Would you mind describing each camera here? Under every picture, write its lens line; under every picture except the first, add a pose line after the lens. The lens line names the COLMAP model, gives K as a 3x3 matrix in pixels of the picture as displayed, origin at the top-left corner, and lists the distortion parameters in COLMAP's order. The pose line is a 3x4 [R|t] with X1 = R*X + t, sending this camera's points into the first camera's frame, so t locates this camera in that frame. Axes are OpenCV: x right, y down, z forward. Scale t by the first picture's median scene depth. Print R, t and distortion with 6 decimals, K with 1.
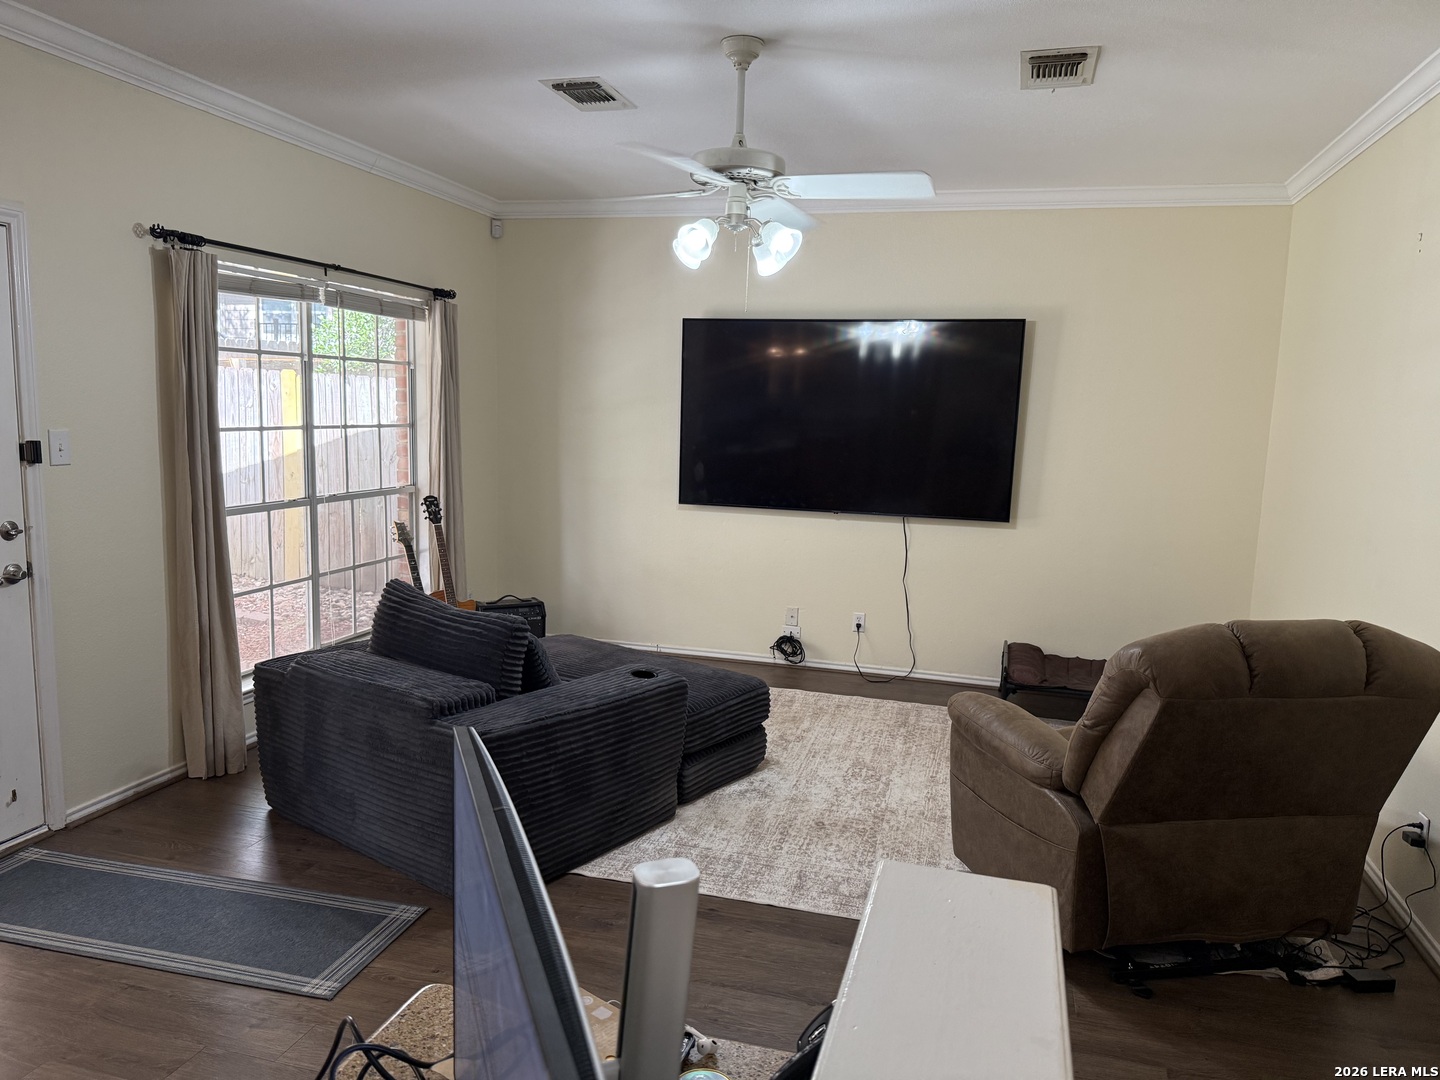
lens RADIAL K [[1005.6, 0, 727.3], [0, 1005.6, 552.5], [0, 0, 1]] dist [0.121327, -0.221449]
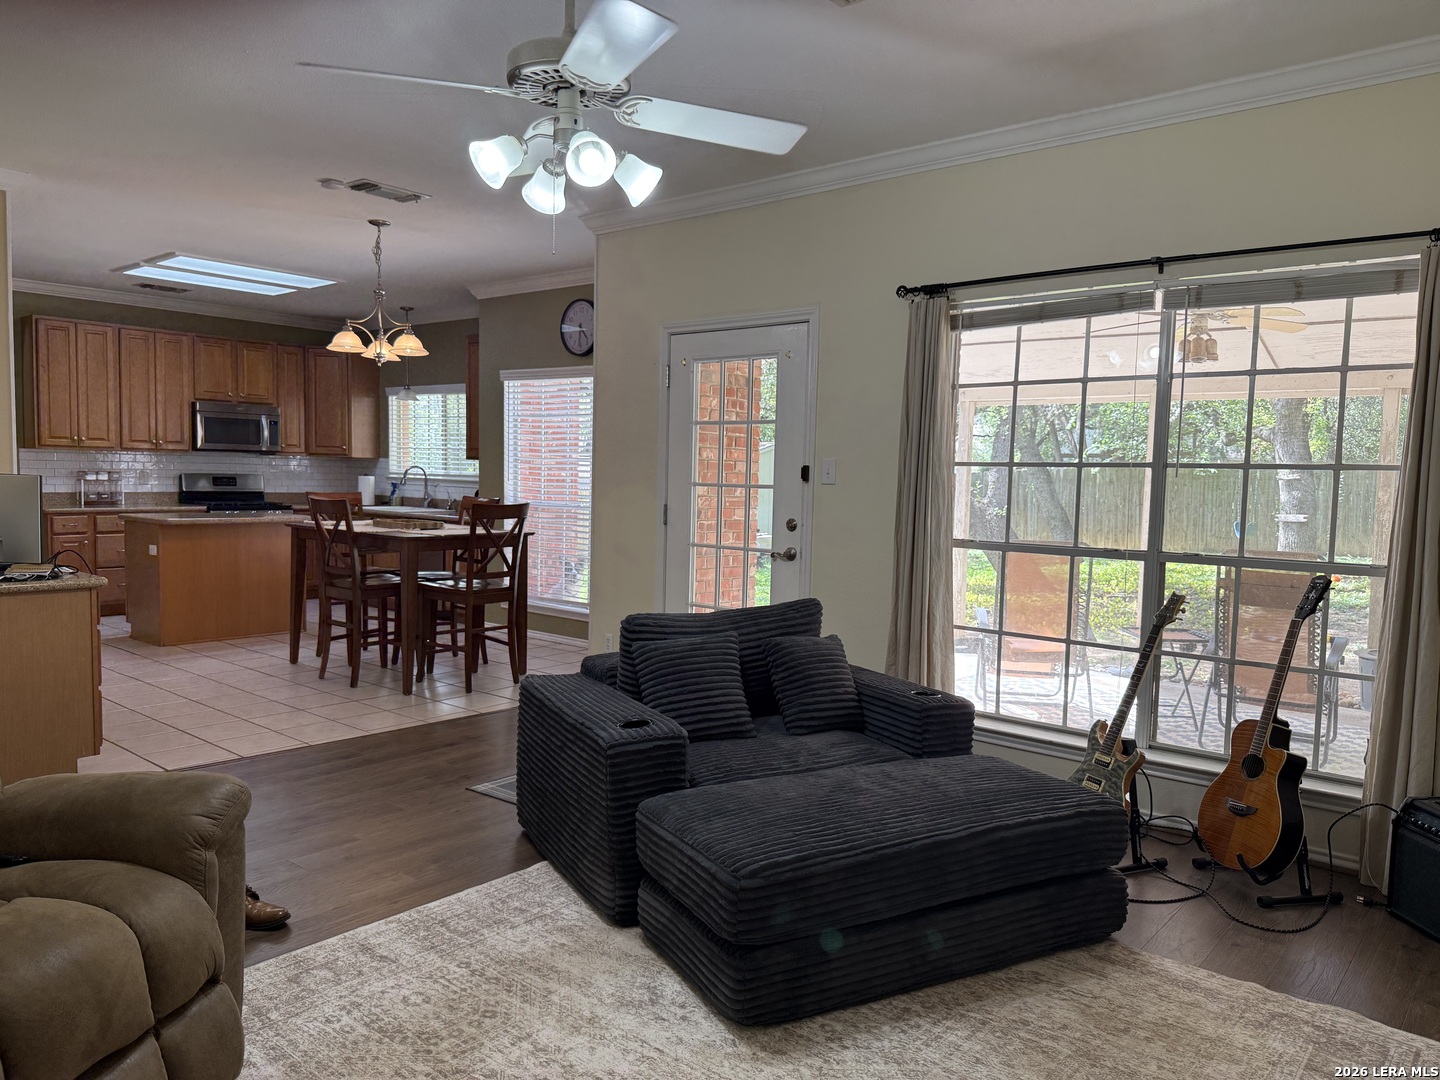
lens RADIAL K [[1019.7, 0, 720.2], [0, 1019.7, 555.7], [0, 0, 1]] dist [0.083316, -0.126128]
pose [[-0.422087, 0.039546, -0.905692, 0.510982], [-0.160424, 0.980023, 0.117556, -0.099872], [0.892248, 0.194913, -0.407311, 1.115974]]
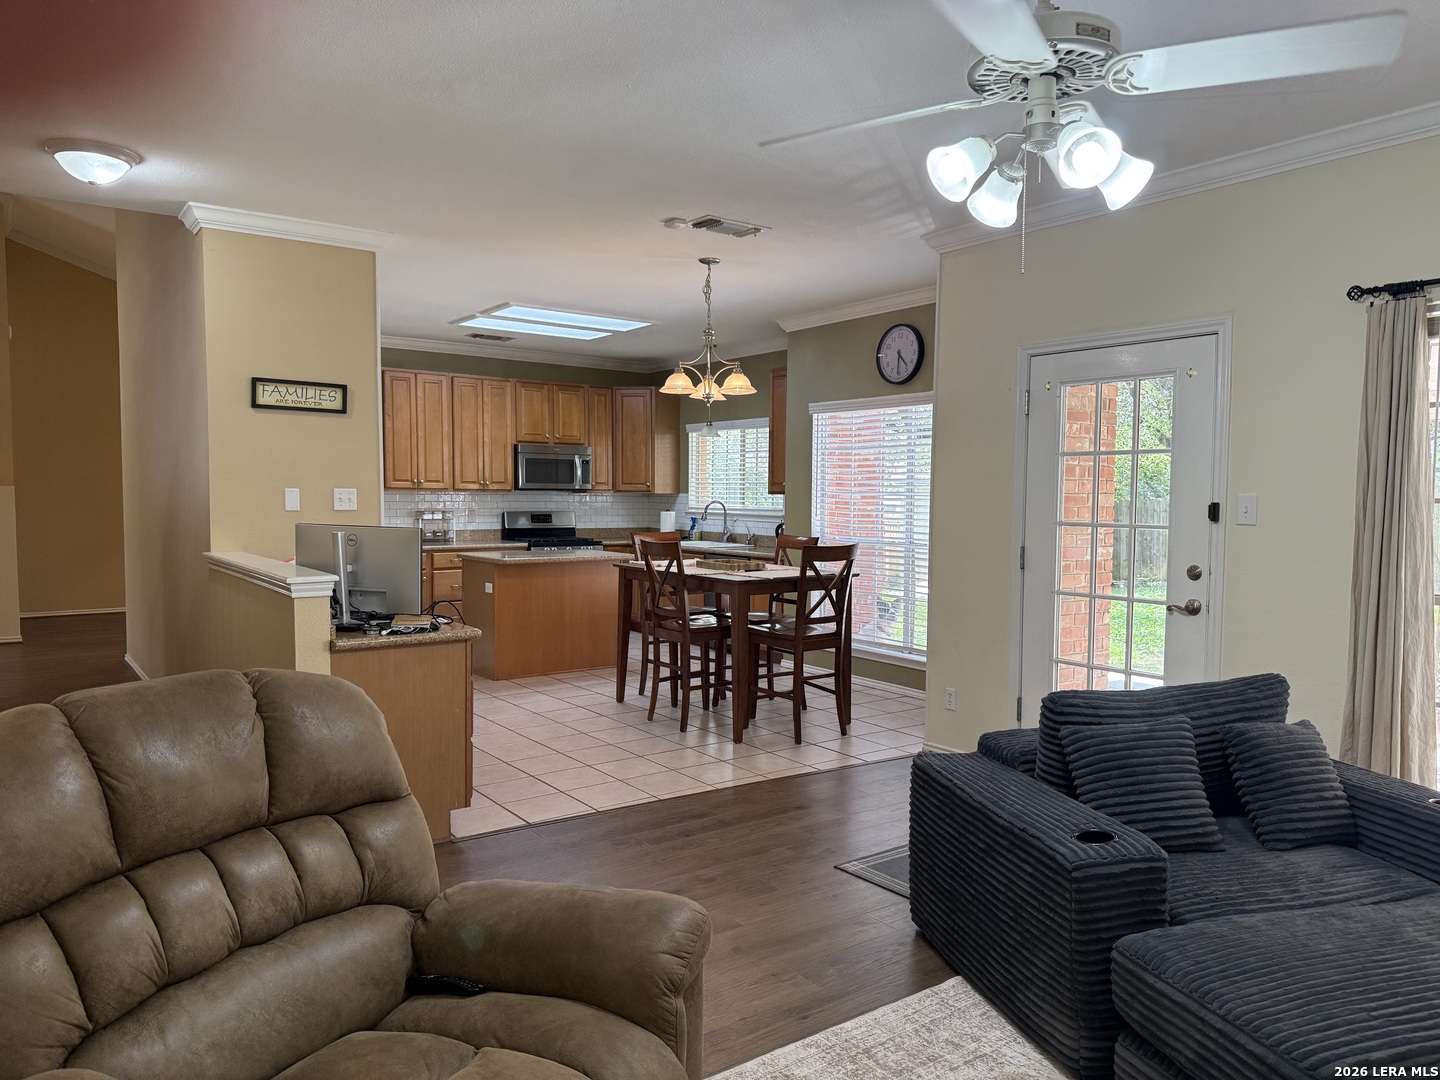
lens RADIAL K [[1008.8, 0, 716.5], [0, 1008.8, 563.7], [0, 0, 1]] dist [0.121799, -0.186829]
pose [[-0.626960, 0.029244, -0.778502, 0.485703], [-0.129662, 0.981440, 0.141289, -0.099847], [0.768185, 0.189525, -0.611532, 0.967905]]
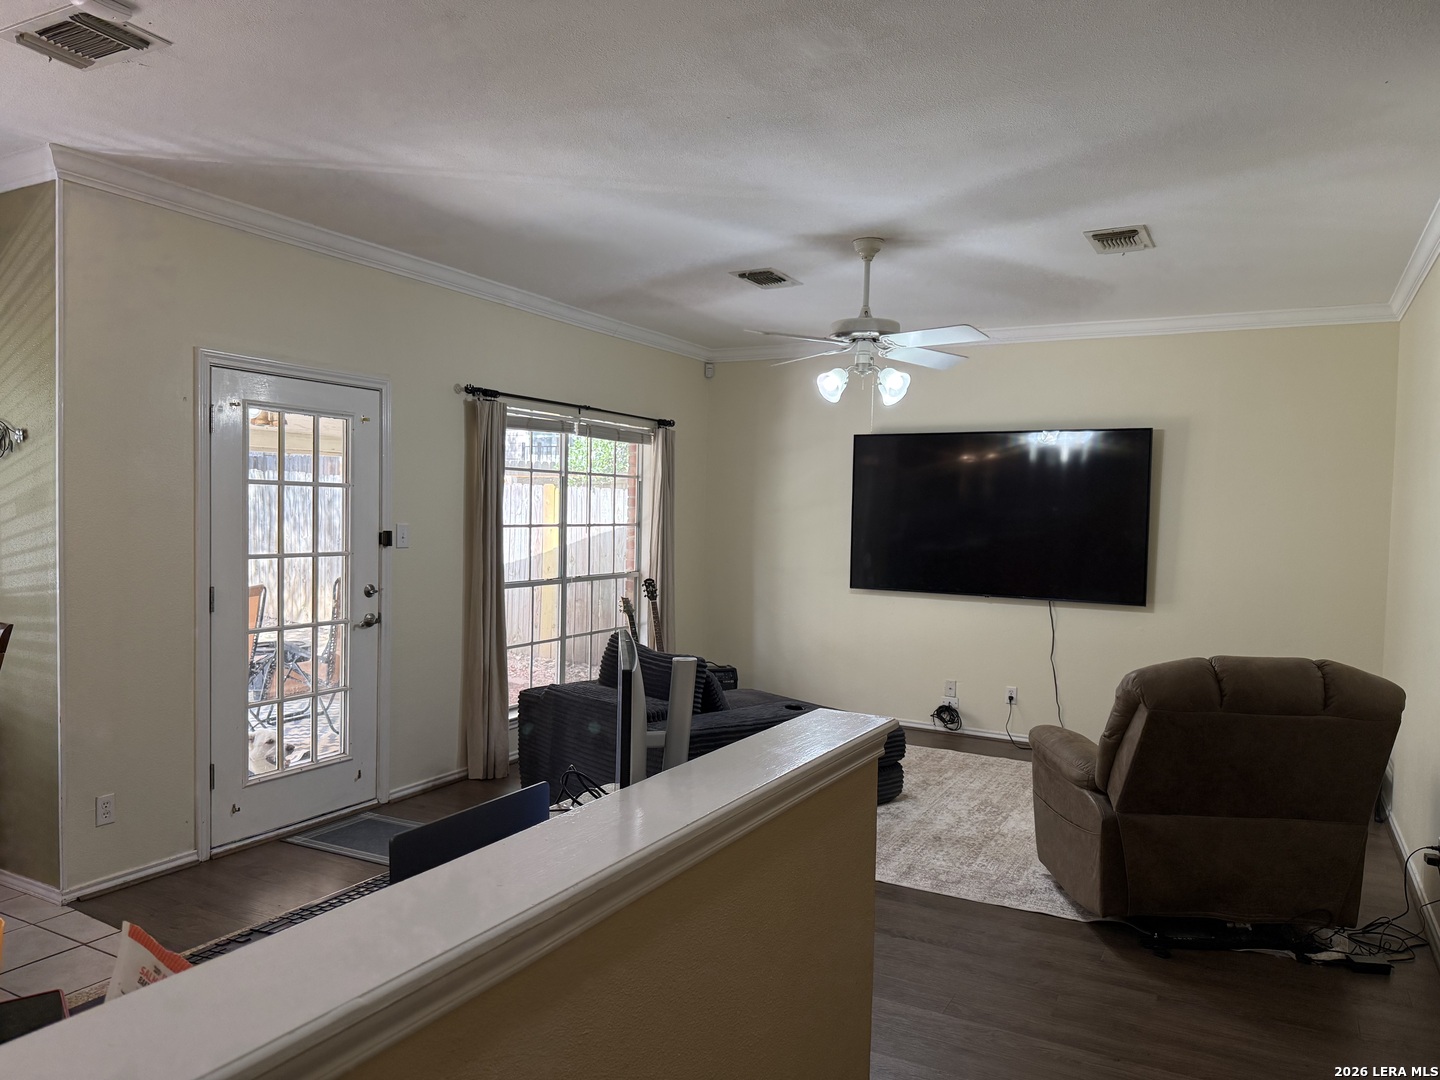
lens RADIAL K [[1005.6, 0, 727.3], [0, 1005.6, 552.5], [0, 0, 1]] dist [0.121327, -0.221449]
pose [[0.974878, -0.001074, -0.222739, 0.098435], [-0.022753, 0.994277, -0.104377, 0.048129], [0.221576, 0.106823, 0.969274, -0.241178]]
